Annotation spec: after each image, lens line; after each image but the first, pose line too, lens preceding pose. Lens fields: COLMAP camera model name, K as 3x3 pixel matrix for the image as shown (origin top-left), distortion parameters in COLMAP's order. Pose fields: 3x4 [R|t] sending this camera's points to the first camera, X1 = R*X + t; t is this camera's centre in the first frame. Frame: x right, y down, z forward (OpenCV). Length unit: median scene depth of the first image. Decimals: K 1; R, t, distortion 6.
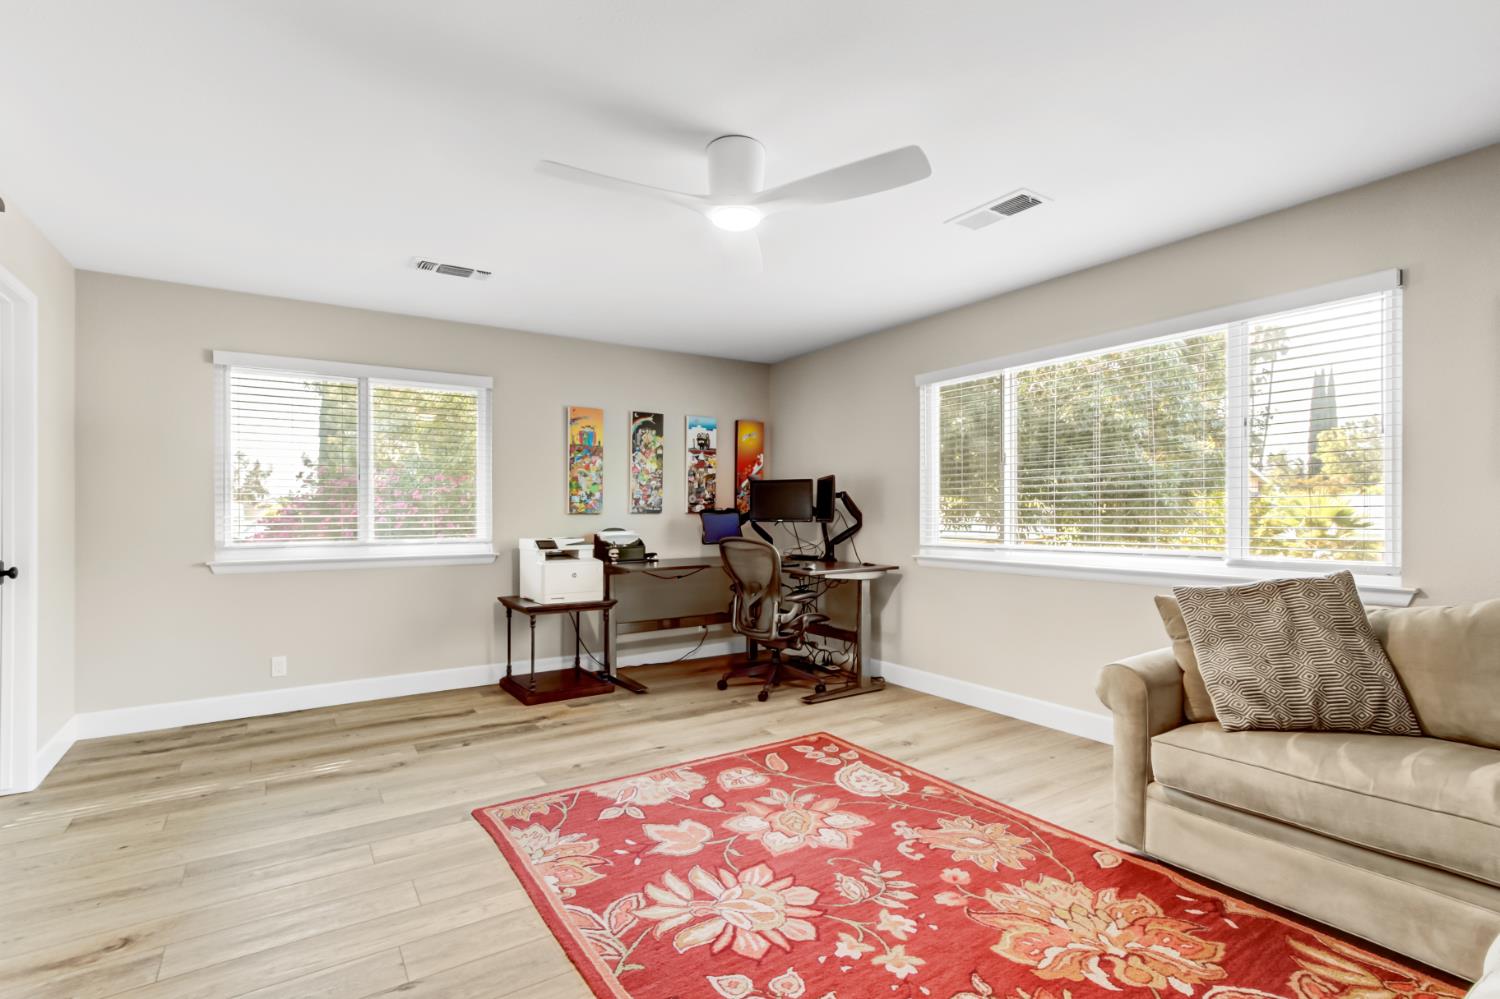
lens RADIAL K [[724.7, 0, 759.4], [0, 724.7, 531.2], [0, 0, 1]] dist [-0.002684, -0.000327]
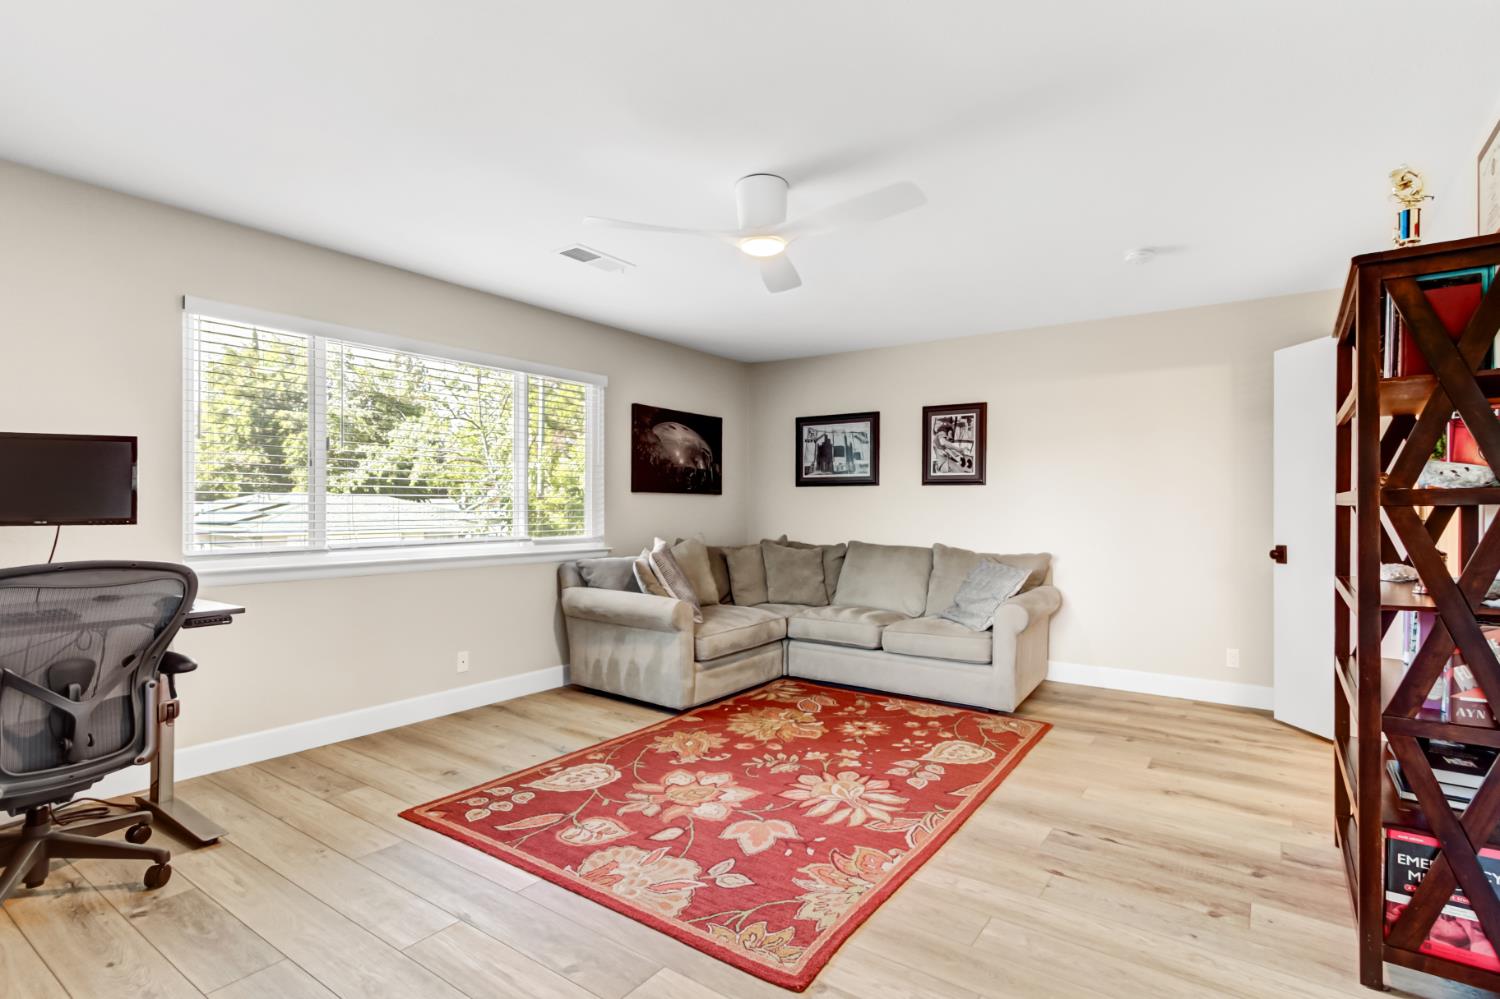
lens RADIAL K [[724.7, 0, 759.4], [0, 724.7, 531.2], [0, 0, 1]] dist [-0.002684, -0.000327]
pose [[-0.360656, -0.032720, 0.932125, -1.002522], [0.019857, 0.998889, 0.042747, -0.037372], [-0.932487, 0.033926, -0.359606, 1.308657]]
